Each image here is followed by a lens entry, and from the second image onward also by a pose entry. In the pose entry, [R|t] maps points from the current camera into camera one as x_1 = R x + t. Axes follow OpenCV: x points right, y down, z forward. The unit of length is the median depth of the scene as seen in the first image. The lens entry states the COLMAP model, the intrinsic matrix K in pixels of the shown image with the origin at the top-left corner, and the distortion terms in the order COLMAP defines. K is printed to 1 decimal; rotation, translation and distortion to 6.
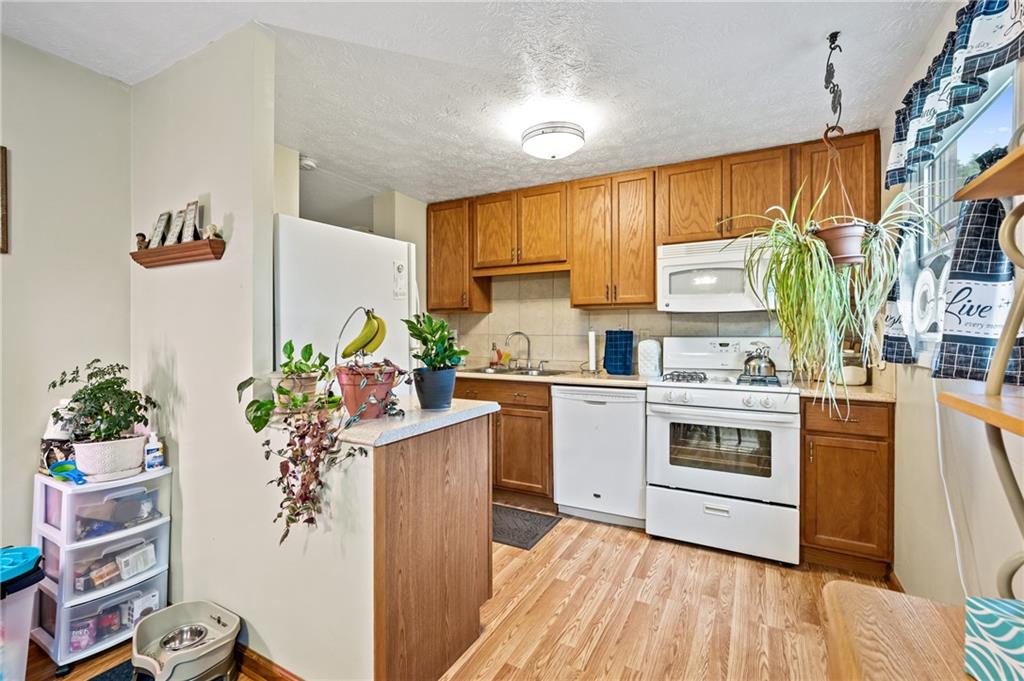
lens RADIAL K [[451.1, 0, 511.3], [0, 451.1, 335.1], [0, 0, 1]] dist [-0.000972, 0.000027]
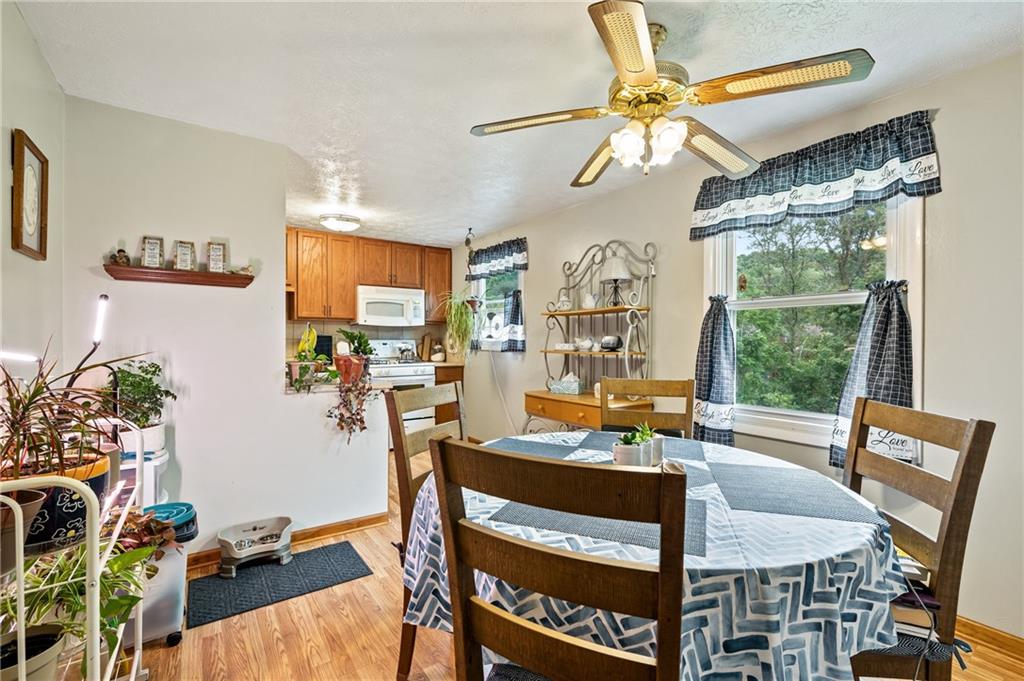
lens RADIAL K [[453.4, 0, 510.7], [0, 453.4, 340.9], [0, 0, 1]] dist [-0.001153, 0.000008]
pose [[0.437200, -0.006107, 0.899344, -0.880158], [-0.001033, 0.999973, 0.007292, -0.004932], [-0.899364, -0.004117, 0.437182, -0.223118]]
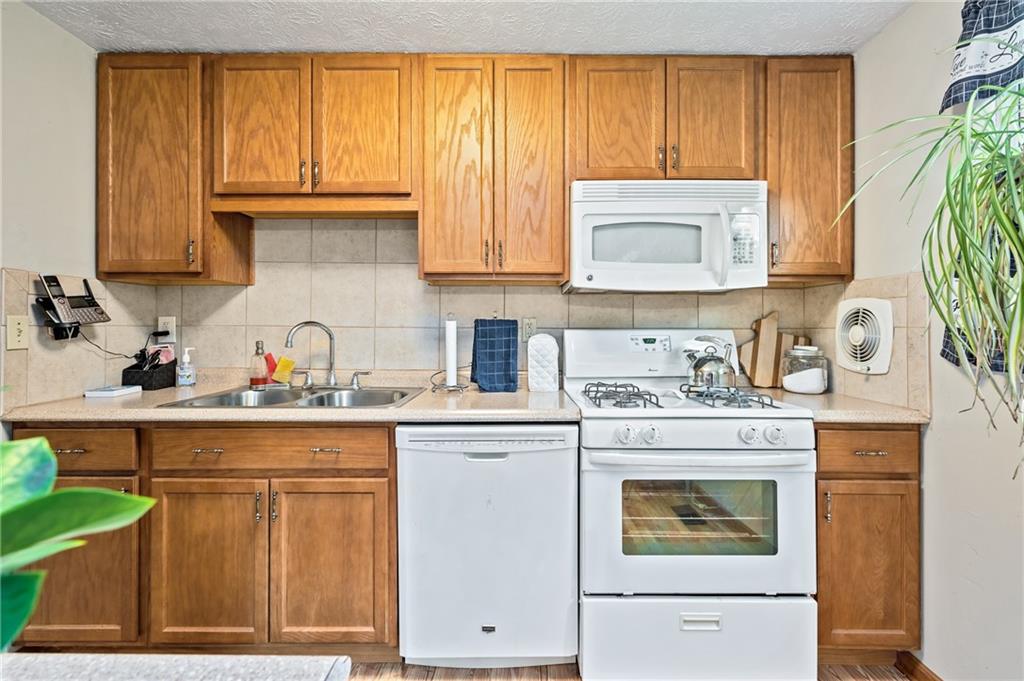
lens RADIAL K [[453.4, 0, 513.3], [0, 453.4, 323.4], [0, 0, 1]] dist [-0.001153, 0.000008]
pose [[0.878706, 0.002032, 0.477359, -0.036535], [-0.000135, 0.999992, -0.004008, -0.002371], [-0.477363, 0.003458, 0.878699, 0.469296]]
